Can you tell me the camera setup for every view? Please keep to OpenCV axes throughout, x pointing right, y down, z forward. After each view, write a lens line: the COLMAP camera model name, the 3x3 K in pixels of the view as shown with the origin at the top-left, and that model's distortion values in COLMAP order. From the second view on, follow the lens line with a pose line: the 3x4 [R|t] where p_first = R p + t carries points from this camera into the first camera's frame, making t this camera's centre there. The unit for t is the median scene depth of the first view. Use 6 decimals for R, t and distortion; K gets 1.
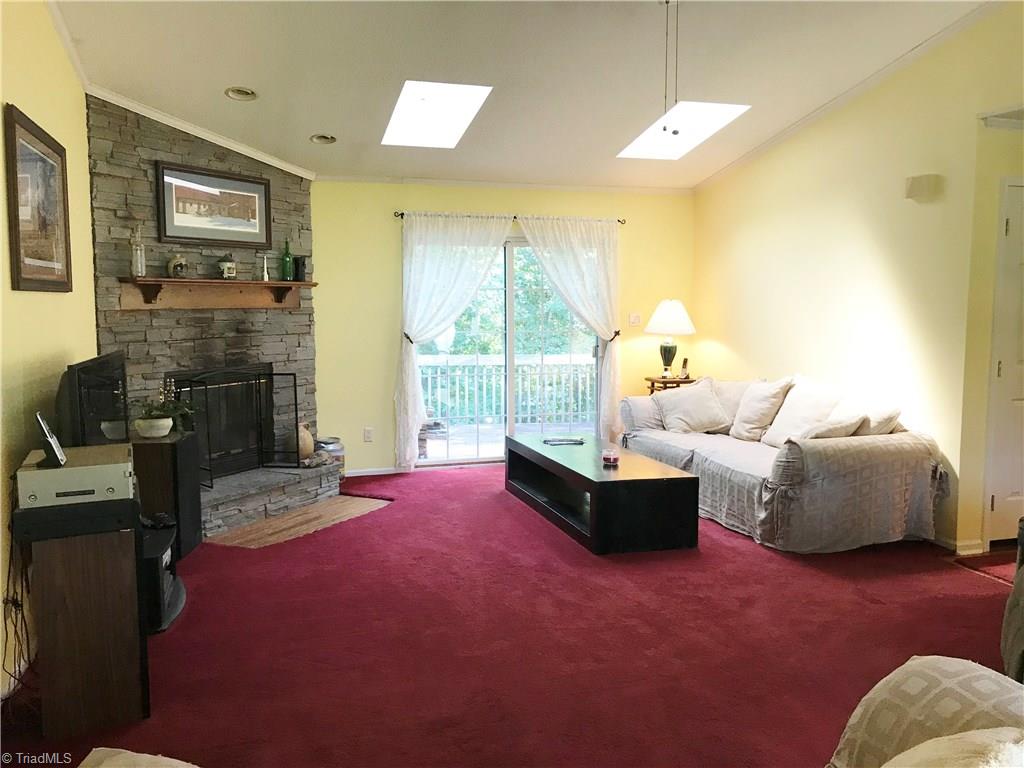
lens RADIAL K [[830.1, 0, 508.4], [0, 830.1, 384.0], [0, 0, 1]] dist [0.007166, -0.016031]
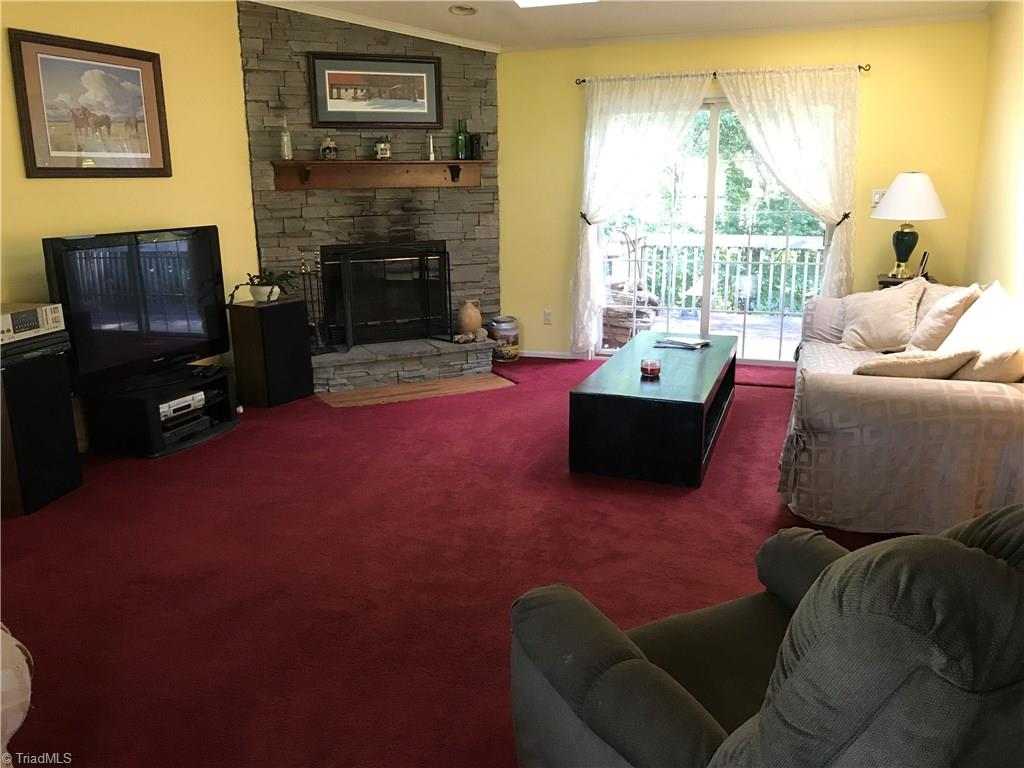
lens RADIAL K [[830.1, 0, 511.2], [0, 830.1, 387.1], [0, 0, 1]] dist [0.007166, -0.016031]
pose [[0.801914, 0.136208, -0.581705, 0.443813], [-0.045945, 0.984841, 0.167266, -0.023416], [0.595670, -0.107407, 0.796016, 0.205895]]
